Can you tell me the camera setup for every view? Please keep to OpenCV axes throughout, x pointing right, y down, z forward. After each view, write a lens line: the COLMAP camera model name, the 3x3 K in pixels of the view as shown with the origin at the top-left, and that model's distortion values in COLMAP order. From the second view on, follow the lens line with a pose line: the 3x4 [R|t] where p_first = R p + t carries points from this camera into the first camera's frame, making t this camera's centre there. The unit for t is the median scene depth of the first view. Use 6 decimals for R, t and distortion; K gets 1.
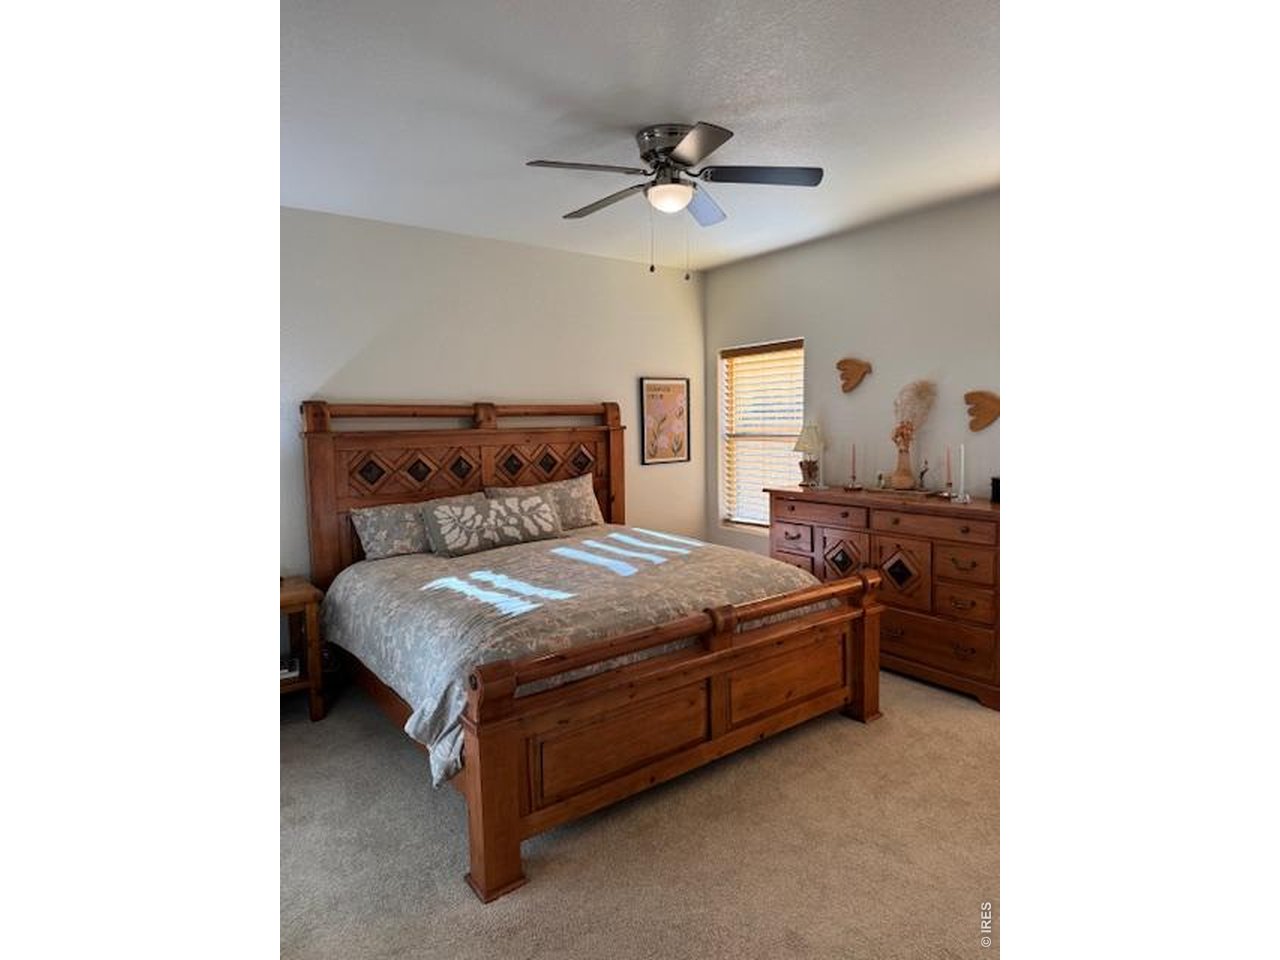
lens RADIAL K [[670.4, 0, 634.0], [0, 670.4, 481.5], [0, 0, 1]] dist [0.010719, -0.016837]
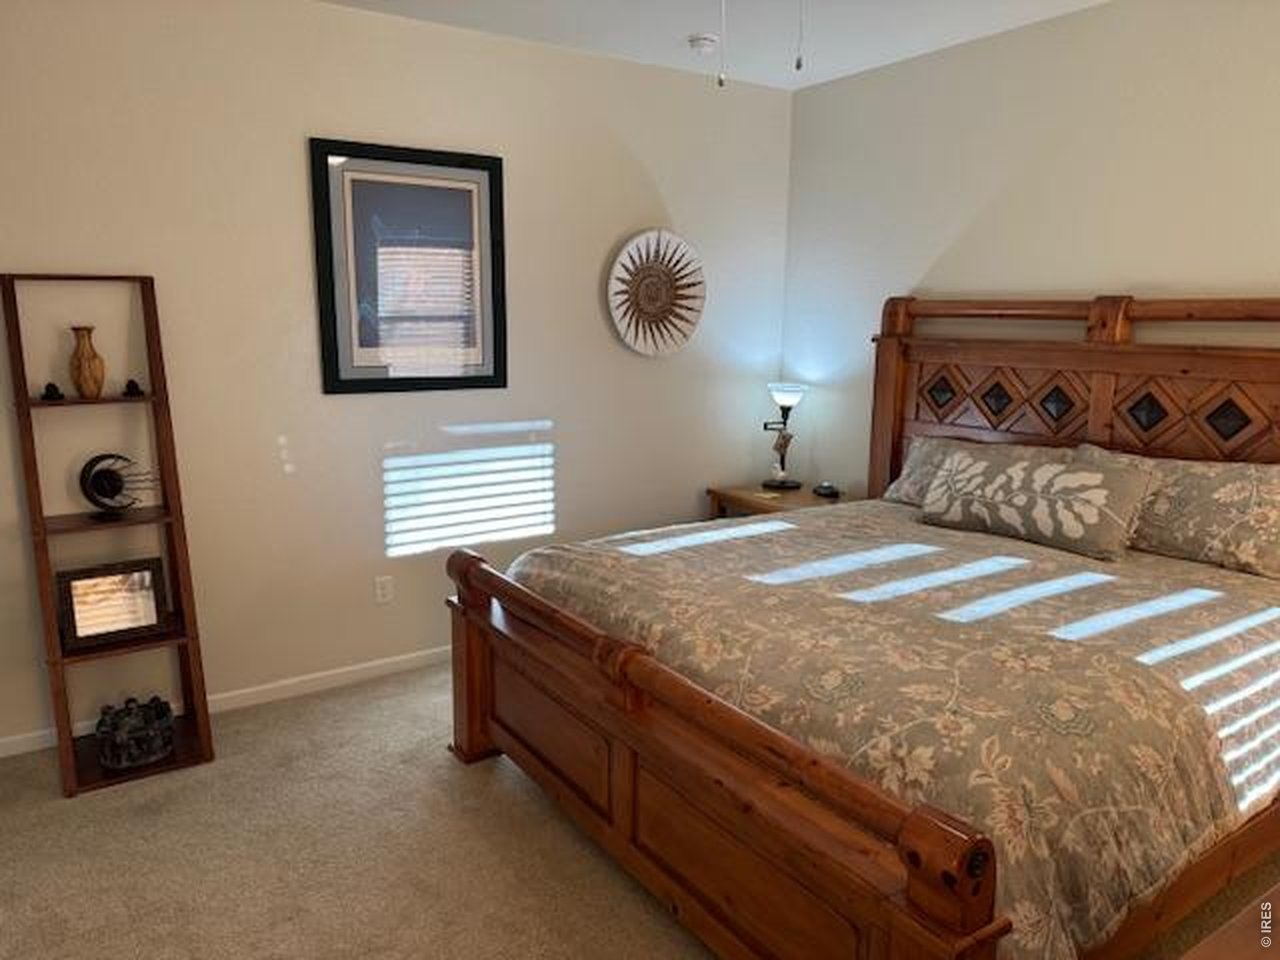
lens RADIAL K [[903.0, 0, 643.8], [0, 903.0, 477.4], [0, 0, 1]] dist [0.011574, 0.001231]
pose [[-0.062948, 0.193890, -0.979002, 0.734522], [-0.094833, 0.975346, 0.199264, -0.104835], [0.993501, 0.105385, -0.043009, 0.829414]]
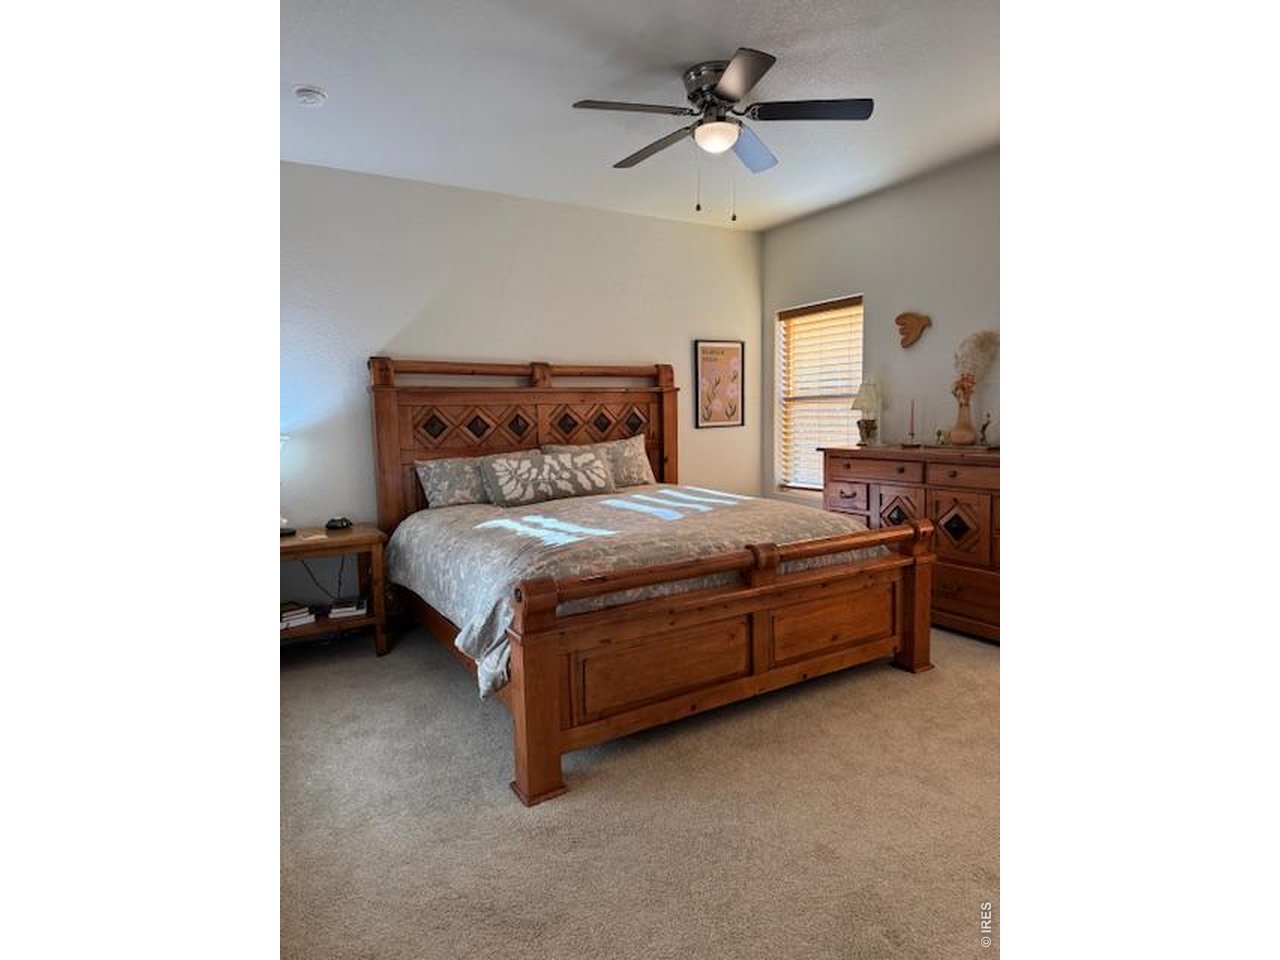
lens RADIAL K [[670.4, 0, 630.4], [0, 670.4, 478.2], [0, 0, 1]] dist [0.010719, -0.016837]
pose [[0.994912, 0.008426, -0.100392, 0.023651], [-0.007159, 0.999890, 0.012972, 0.058319], [0.100490, -0.012187, 0.994863, -0.014995]]
